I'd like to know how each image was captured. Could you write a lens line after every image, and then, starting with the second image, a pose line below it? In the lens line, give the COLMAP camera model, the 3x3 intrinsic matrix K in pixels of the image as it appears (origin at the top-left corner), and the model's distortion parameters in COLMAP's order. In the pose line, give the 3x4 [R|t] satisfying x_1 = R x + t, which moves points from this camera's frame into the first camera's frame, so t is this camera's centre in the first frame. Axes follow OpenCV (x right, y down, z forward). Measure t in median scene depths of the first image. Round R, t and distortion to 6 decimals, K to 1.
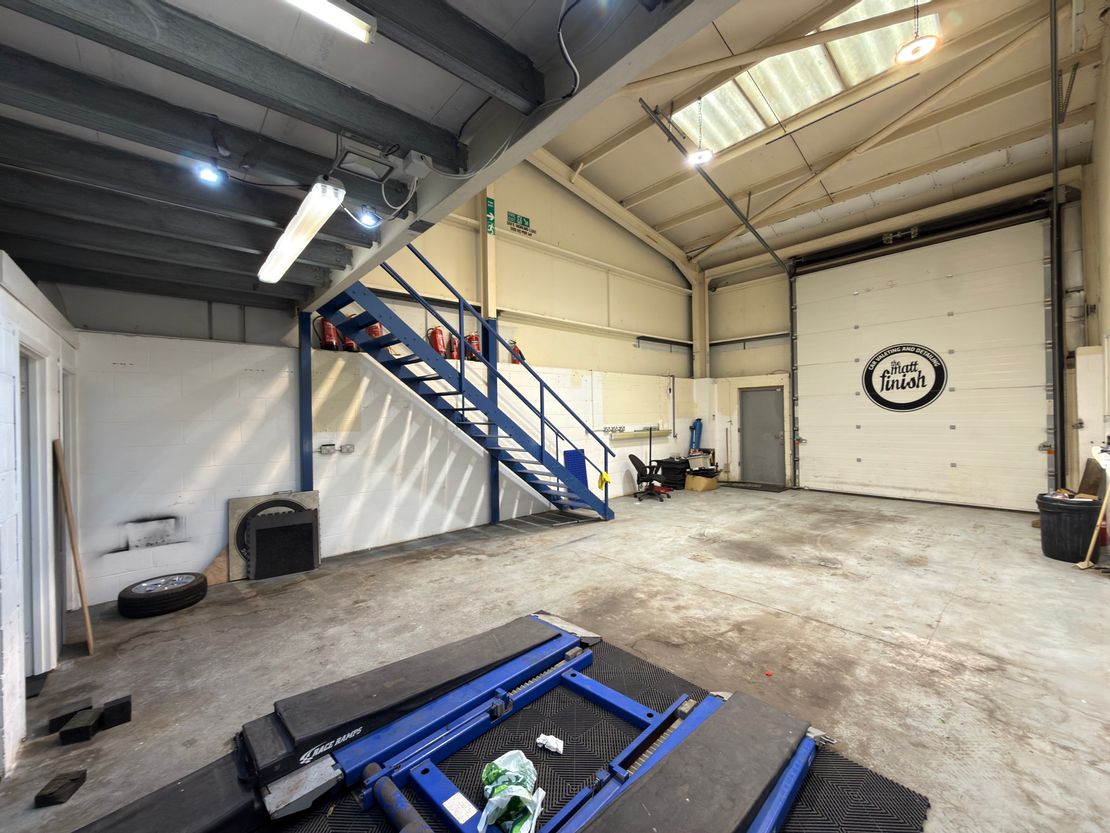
lens RADIAL K [[441.0, 0, 556.5], [0, 441.0, 416.5], [0, 0, 1]] dist [-0.000536, 0.000056]
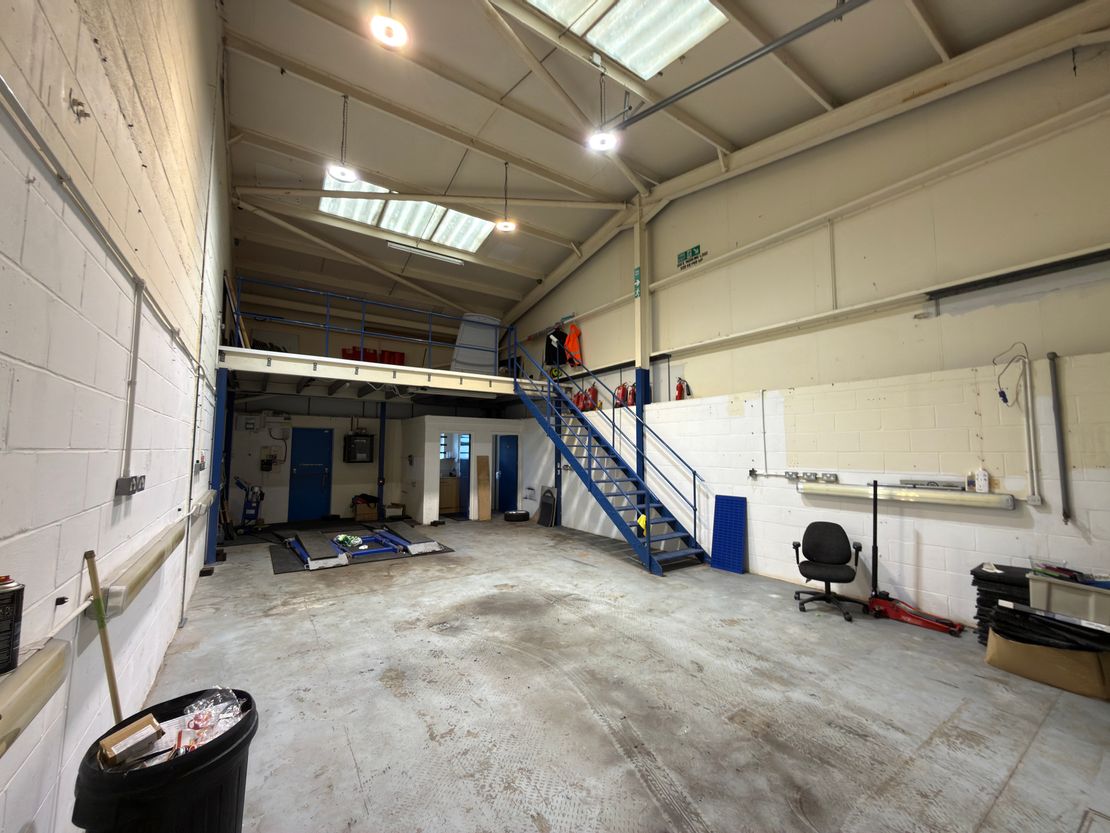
lens RADIAL K [[441.0, 0, 556.5], [0, 441.0, 416.5], [0, 0, 1]] dist [-0.000536, 0.000056]
pose [[-0.129432, -0.060065, -0.989767, 1.220491], [-0.001402, 0.998174, -0.060392, -0.026103], [0.991587, -0.006429, -0.129279, 1.102933]]
